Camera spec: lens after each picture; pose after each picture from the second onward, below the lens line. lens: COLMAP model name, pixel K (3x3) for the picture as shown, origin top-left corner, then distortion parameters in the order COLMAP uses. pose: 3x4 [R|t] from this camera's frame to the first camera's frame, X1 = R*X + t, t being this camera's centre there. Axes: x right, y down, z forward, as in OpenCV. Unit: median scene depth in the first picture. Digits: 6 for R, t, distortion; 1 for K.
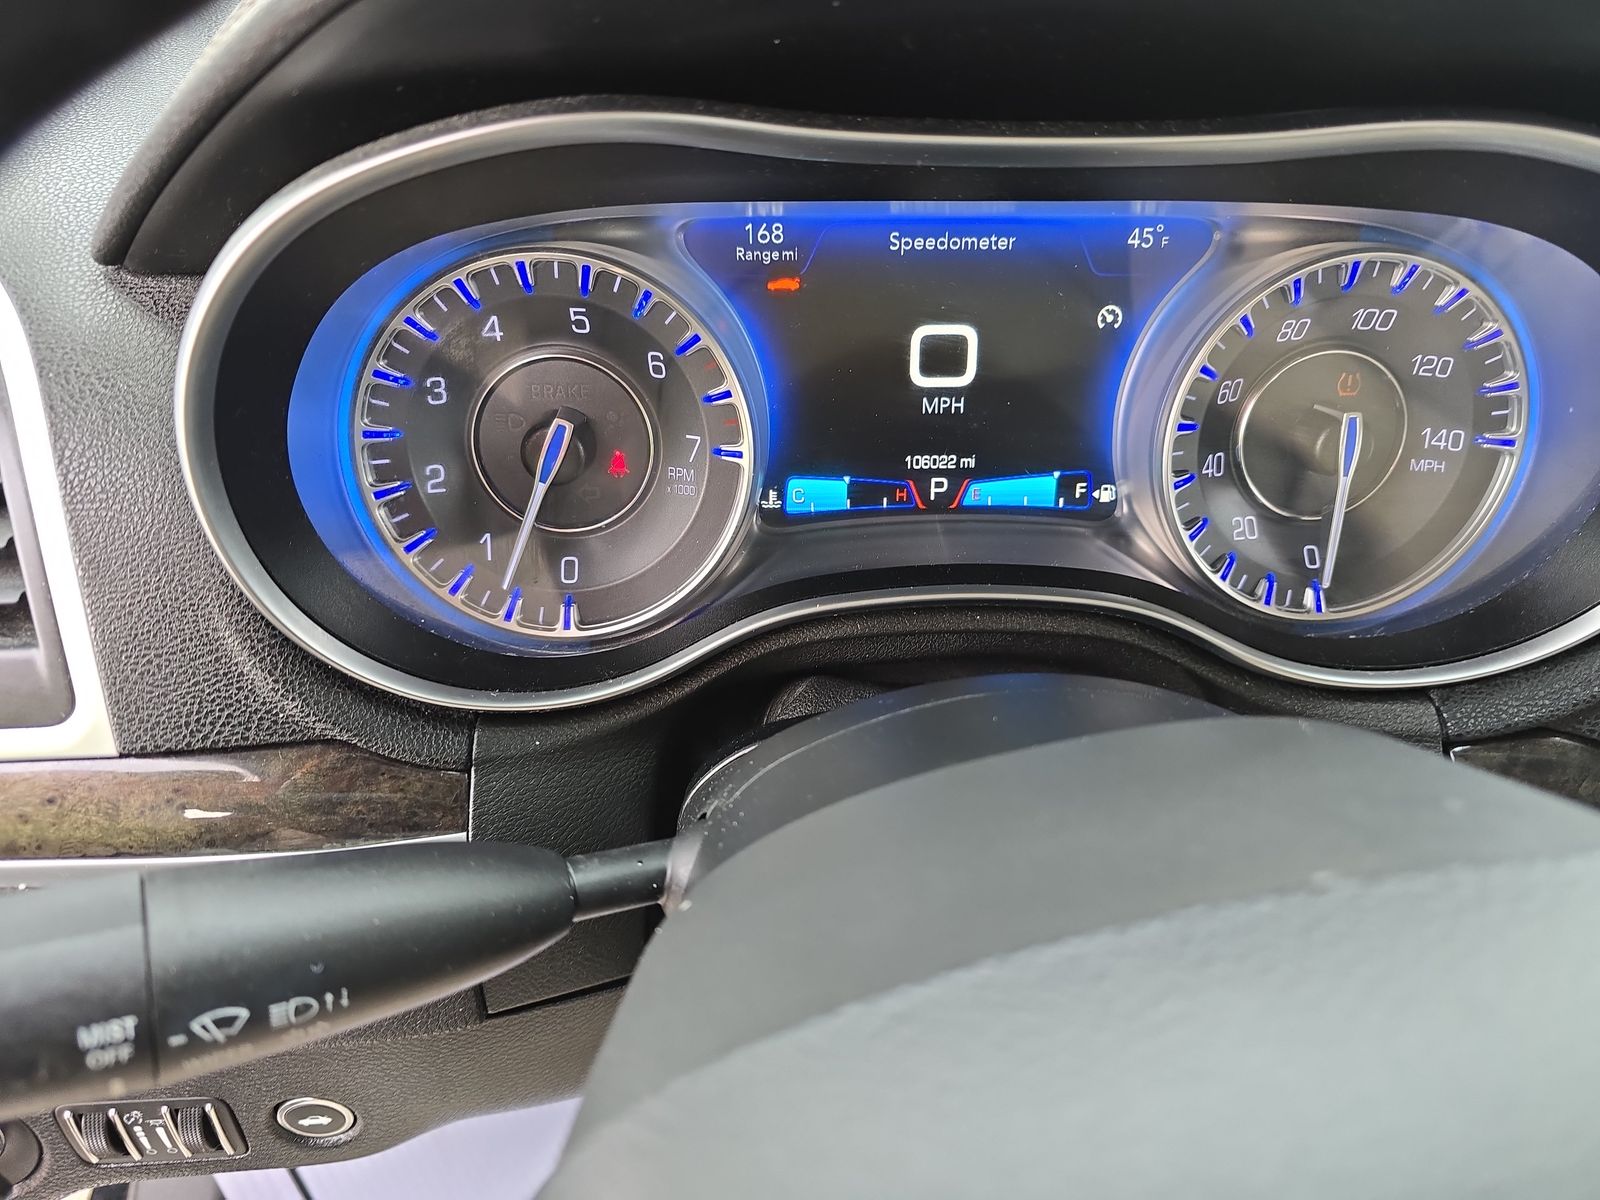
lens RADIAL K [[1142.2, 0, 800.0], [0, 1142.2, 600.0], [0, 0, 1]] dist [0.032770, -0.070274]
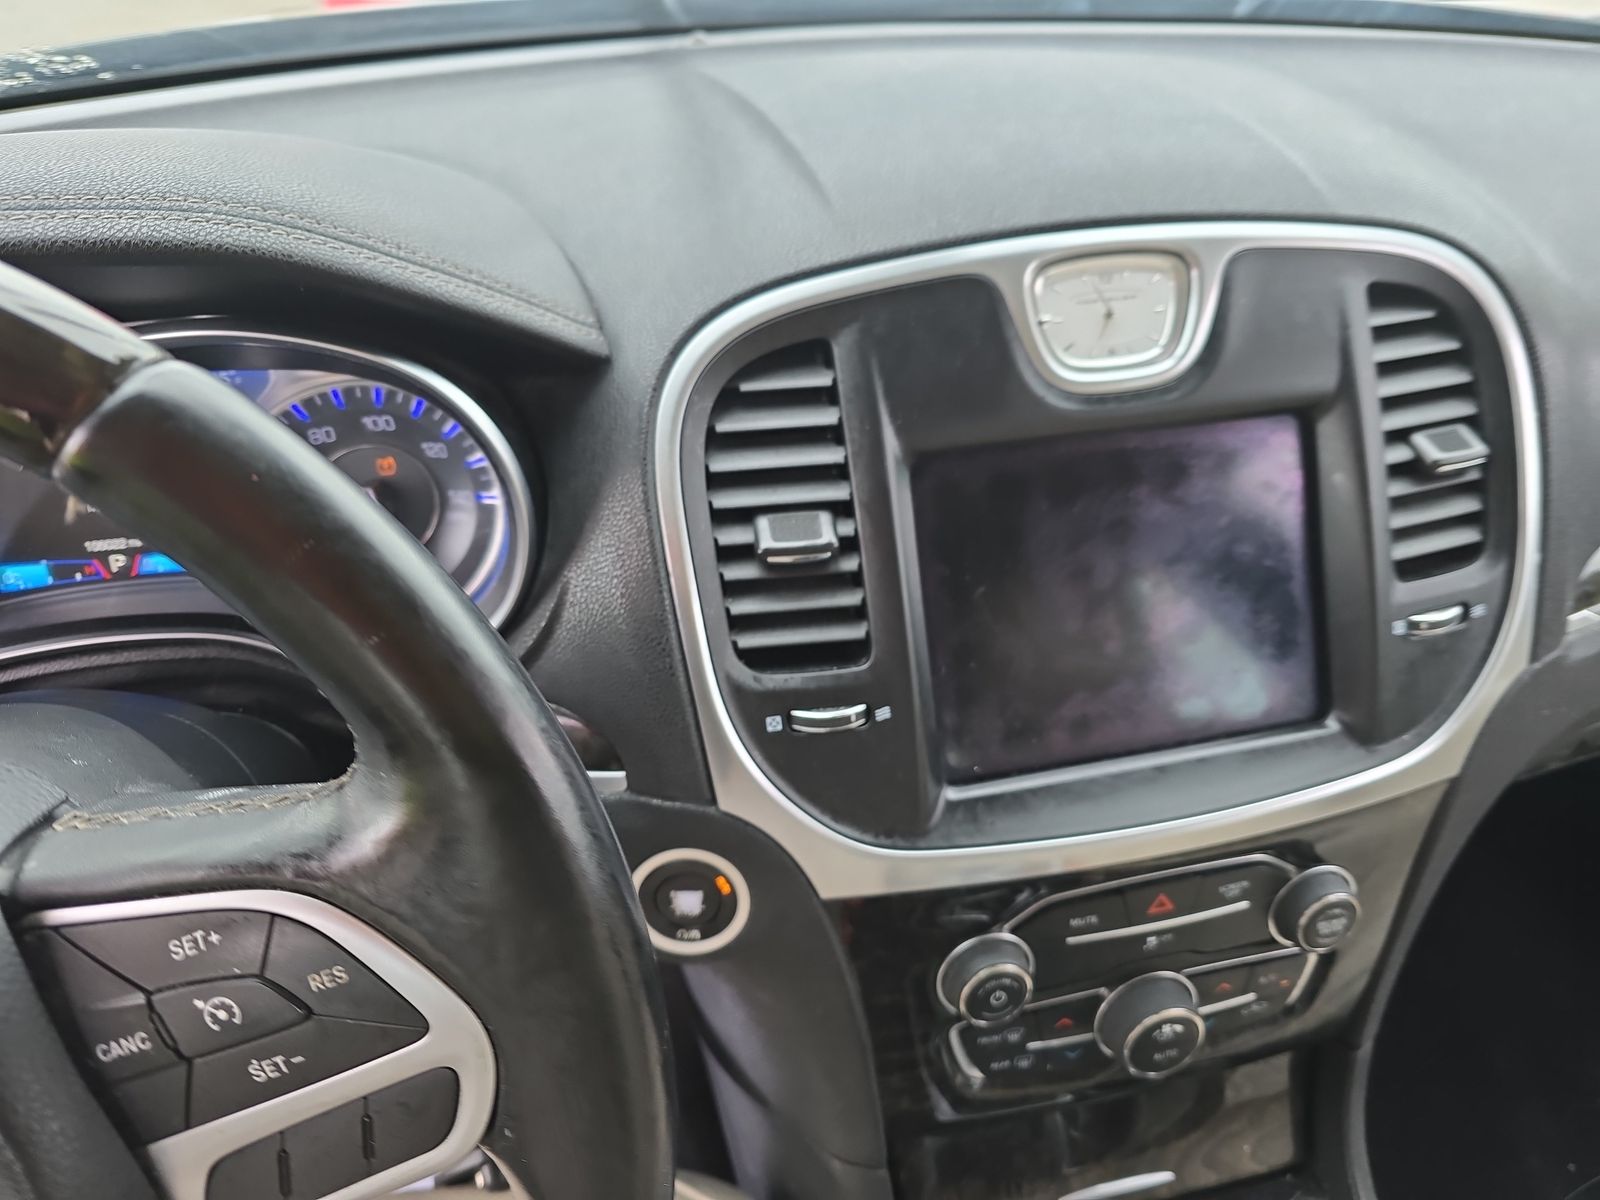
lens RADIAL K [[1075.0, 0, 814.0], [0, 1075.0, 602.7], [0, 0, 1]] dist [0.053533, -0.055054]
pose [[0.989943, -0.097808, 0.102210, 0.831140], [0.099202, 0.995030, -0.008631, 0.047140], [-0.100857, 0.018684, 0.994725, -0.413268]]
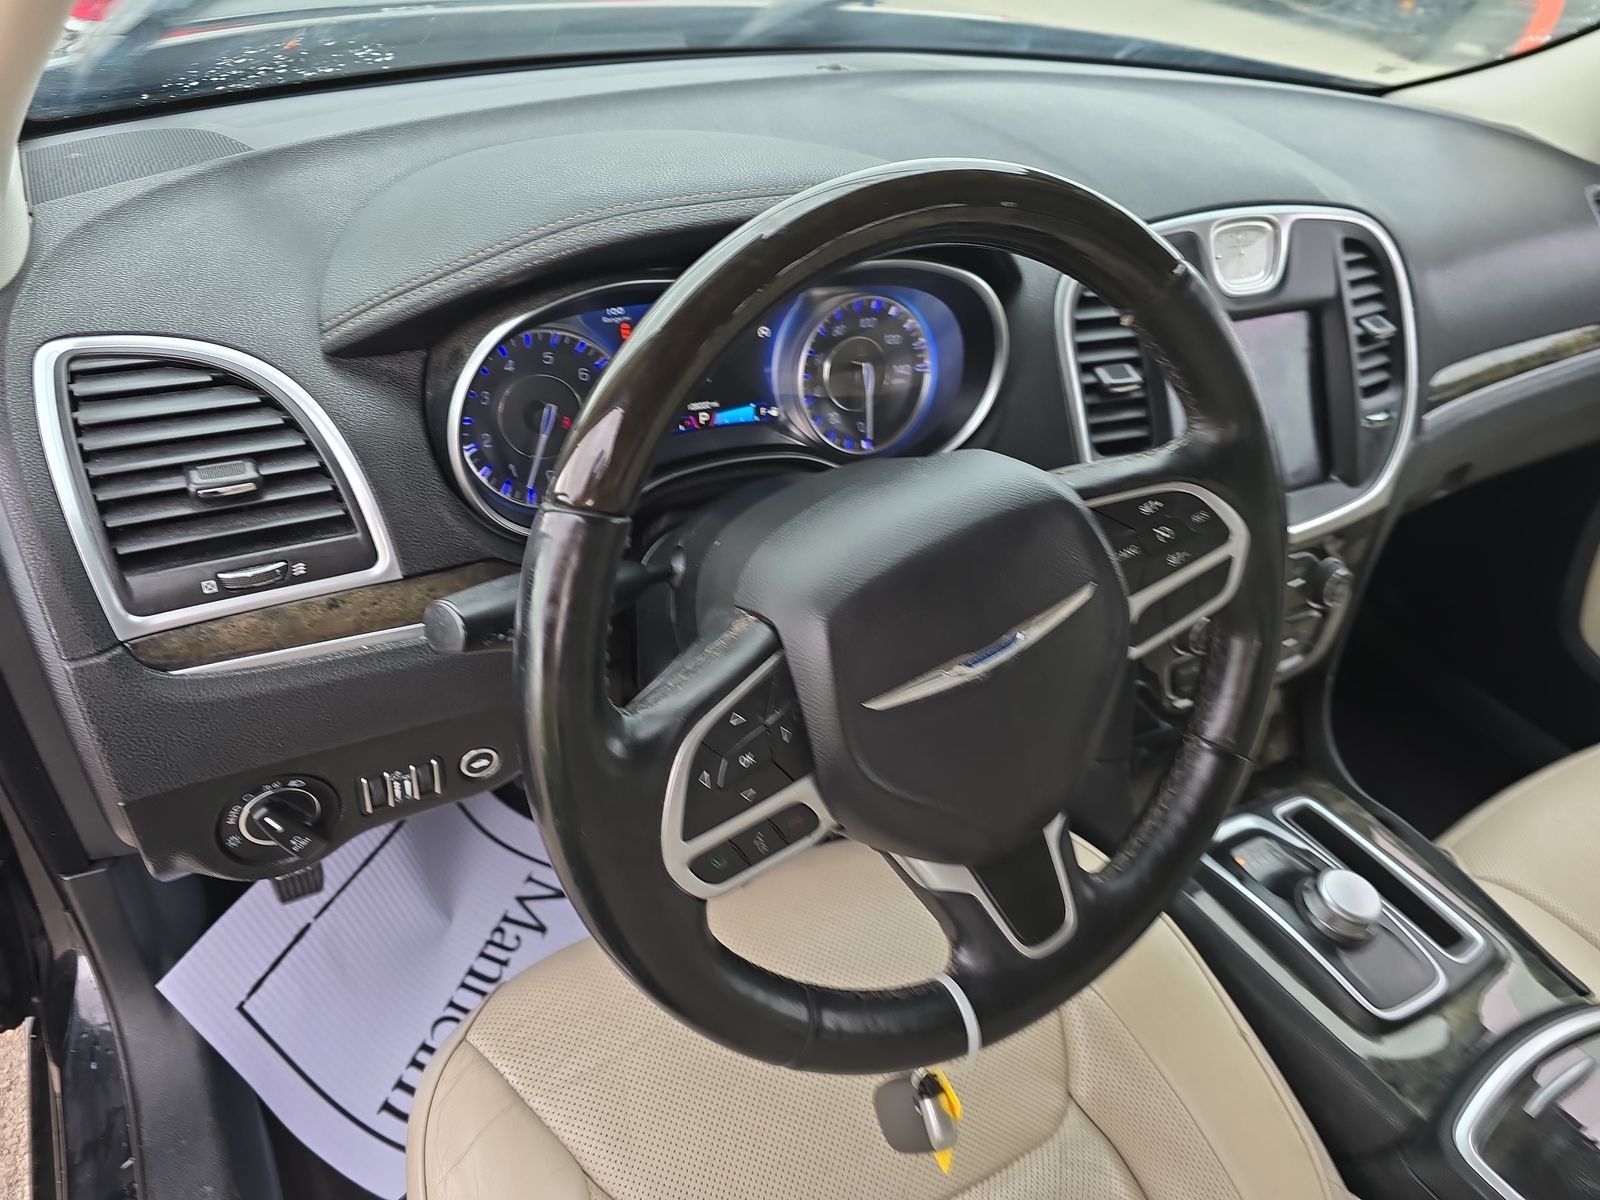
lens RADIAL K [[1075.0, 0, 814.0], [0, 1075.0, 602.7], [0, 0, 1]] dist [0.053533, -0.055054]
pose [[0.896145, -0.192405, 0.399881, -0.578506], [0.183553, 0.981132, 0.060729, 0.160731], [-0.404021, 0.018977, 0.914553, -0.946390]]
